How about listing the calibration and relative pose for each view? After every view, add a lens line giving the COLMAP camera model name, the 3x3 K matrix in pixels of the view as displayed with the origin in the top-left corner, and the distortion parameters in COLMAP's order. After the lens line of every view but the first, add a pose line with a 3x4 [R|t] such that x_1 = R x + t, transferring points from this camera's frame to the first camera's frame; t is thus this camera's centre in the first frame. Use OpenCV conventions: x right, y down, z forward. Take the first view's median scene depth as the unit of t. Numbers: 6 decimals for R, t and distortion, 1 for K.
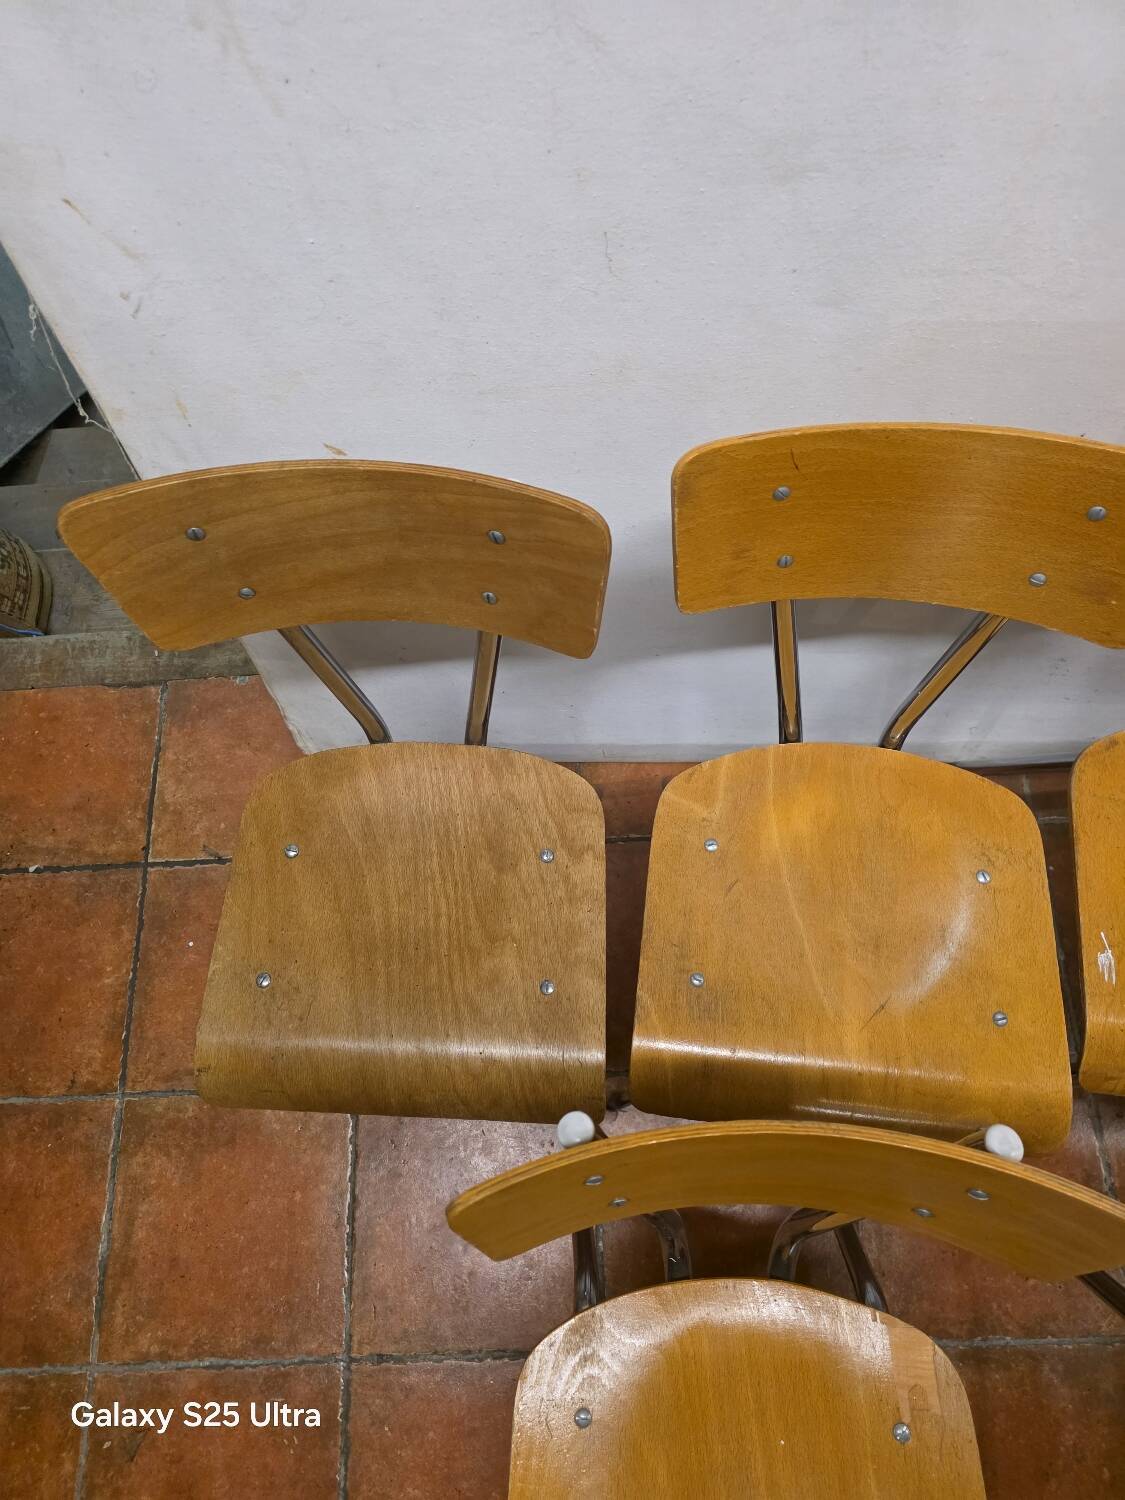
lens RADIAL K [[1013.9, 0, 562.5], [0, 1013.9, 750.0], [0, 0, 1]] dist [0.015764, -0.003196]
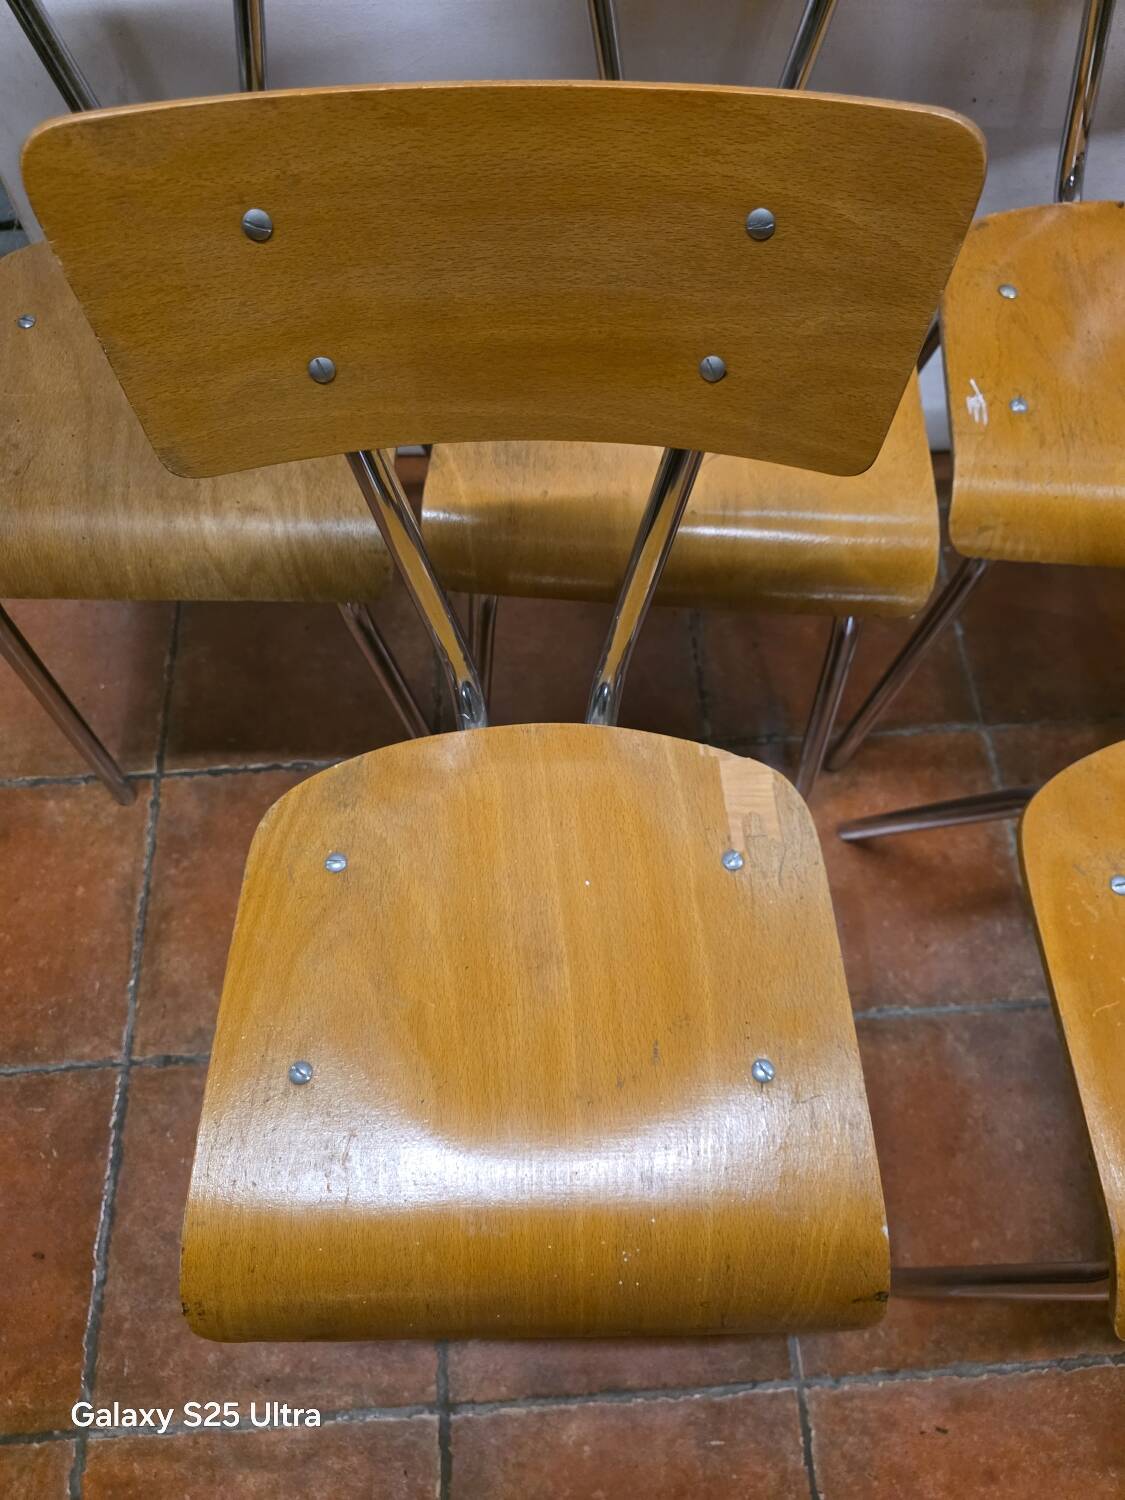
lens RADIAL K [[1023.6, 0, 570.2], [0, 1023.6, 754.2], [0, 0, 1]] dist [0.031223, -0.026781]
pose [[0.998604, -0.005352, 0.052545, 0.107702], [0.009683, 0.996541, -0.082531, 0.429343], [-0.051921, 0.082925, 0.995202, 0.132027]]
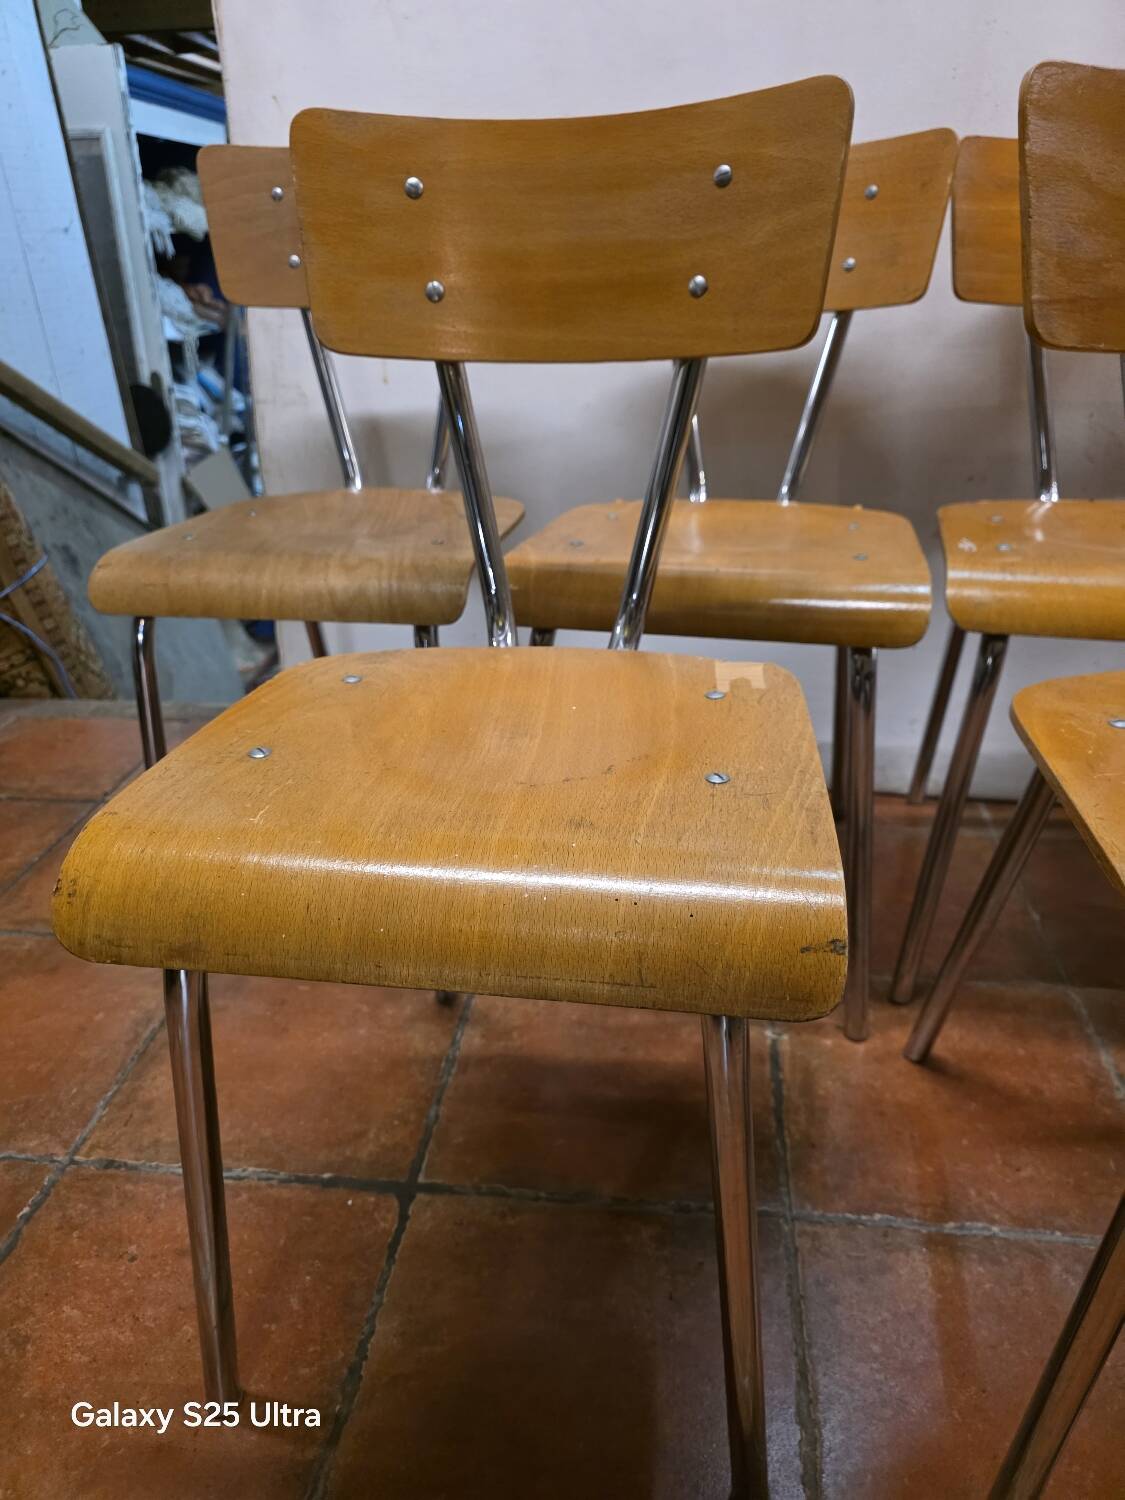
lens RADIAL K [[1023.6, 0, 570.2], [0, 1023.6, 754.2], [0, 0, 1]] dist [0.031223, -0.026781]
pose [[0.988050, 0.091970, -0.123686, 0.213328], [-0.151678, 0.722808, -0.674197, 0.847226], [0.027395, 0.684901, 0.728121, 0.279676]]
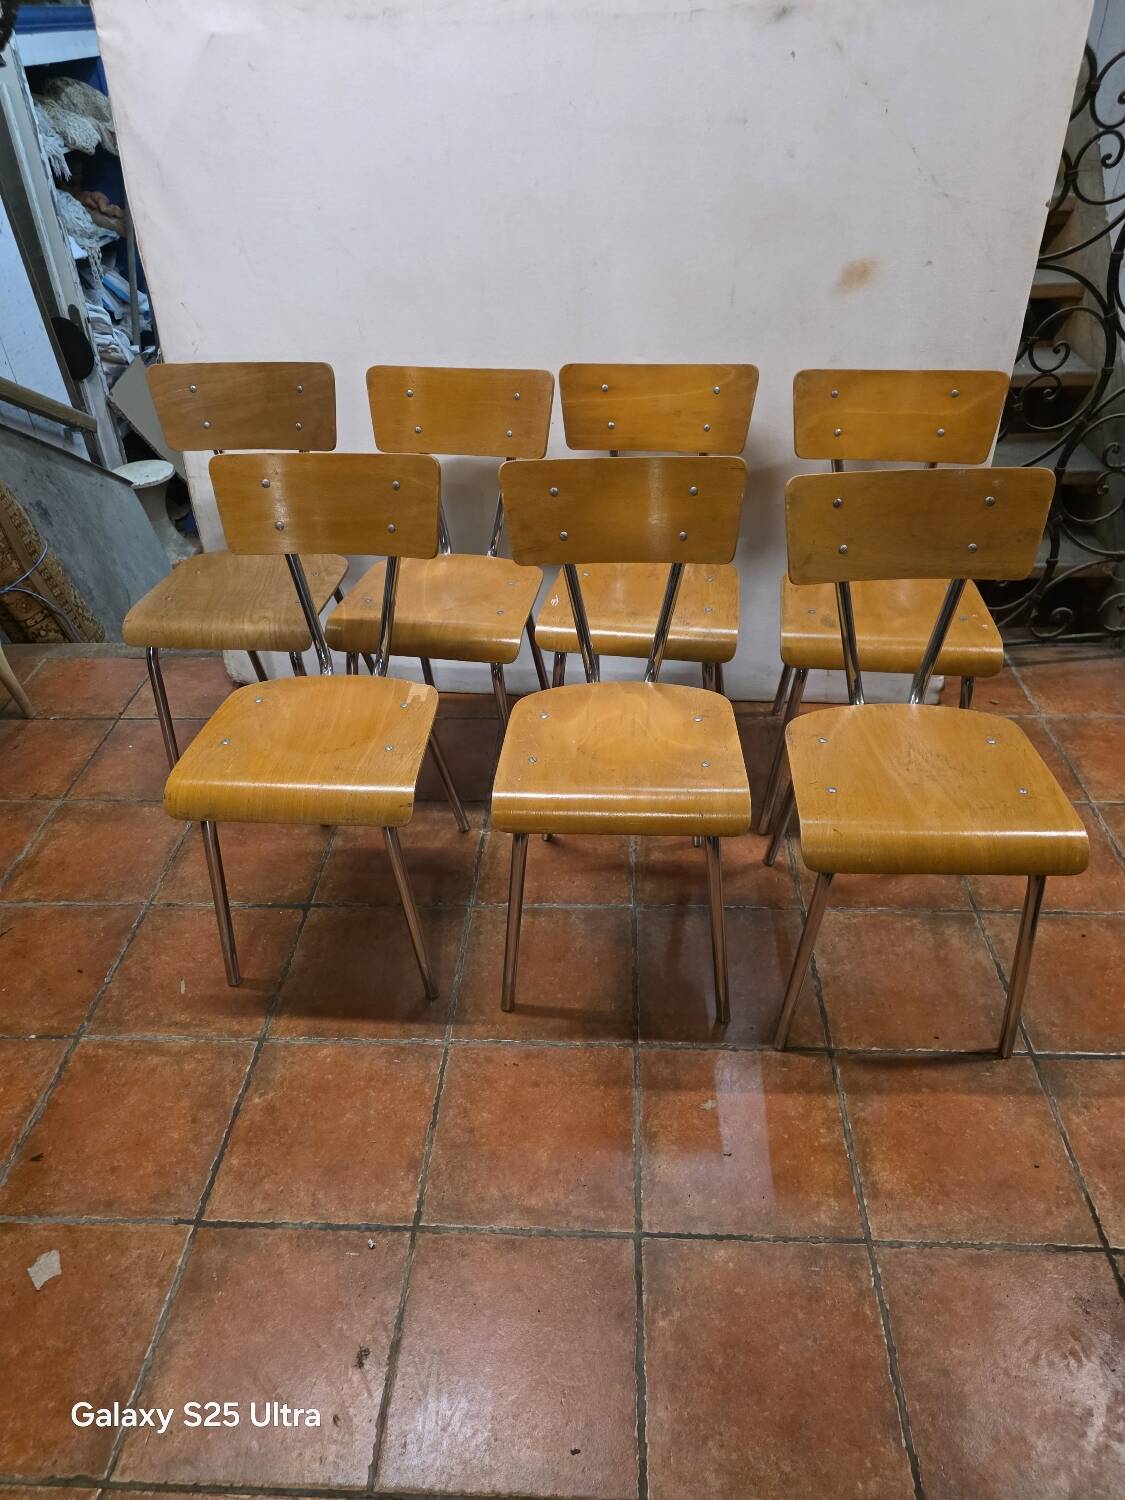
lens RADIAL K [[1002.5, 0, 565.8], [0, 1002.5, 760.3], [0, 0, 1]] dist [0.053788, -0.041216]
pose [[0.996357, 0.064980, -0.055232, 0.523668], [-0.084498, 0.839809, -0.536267, 1.227918], [0.011537, 0.538980, 0.842240, -0.459138]]
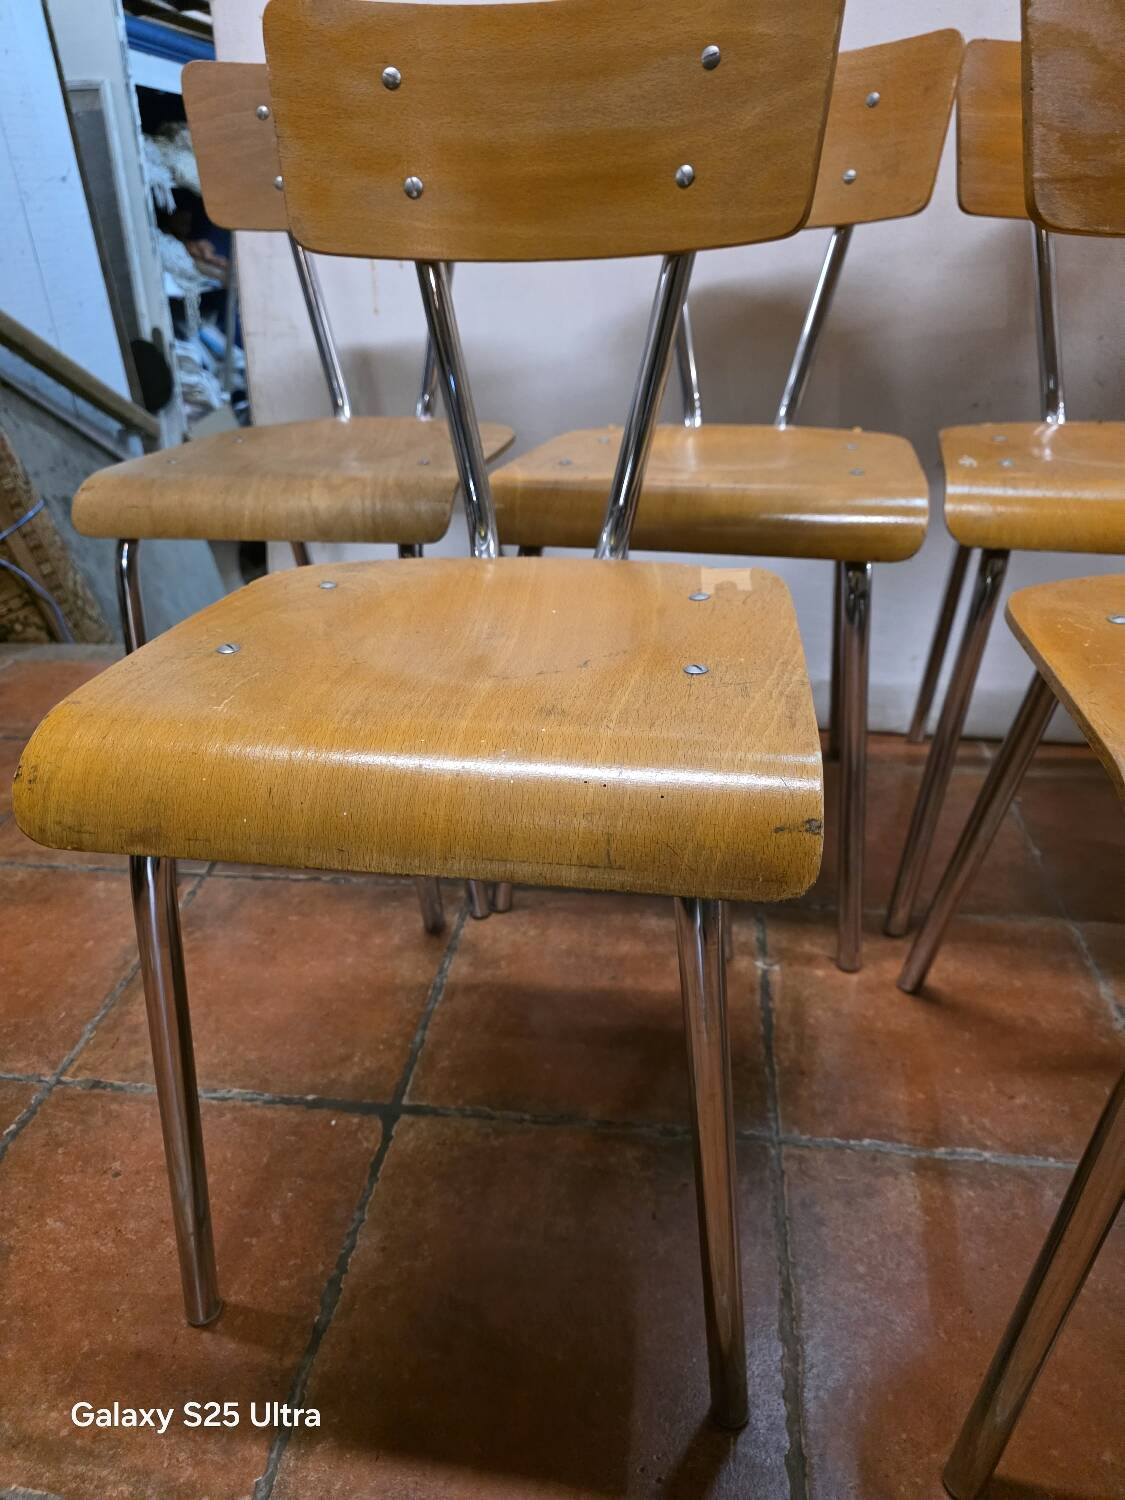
lens RADIAL K [[1022.1, 0, 552.6], [0, 1022.1, 744.7], [0, 0, 1]] dist [0.033414, -0.030000]
pose [[0.984827, 0.096806, -0.144031, 0.228545], [-0.168150, 0.737552, -0.654021, 0.859717], [0.042918, 0.668316, 0.742639, 0.312867]]
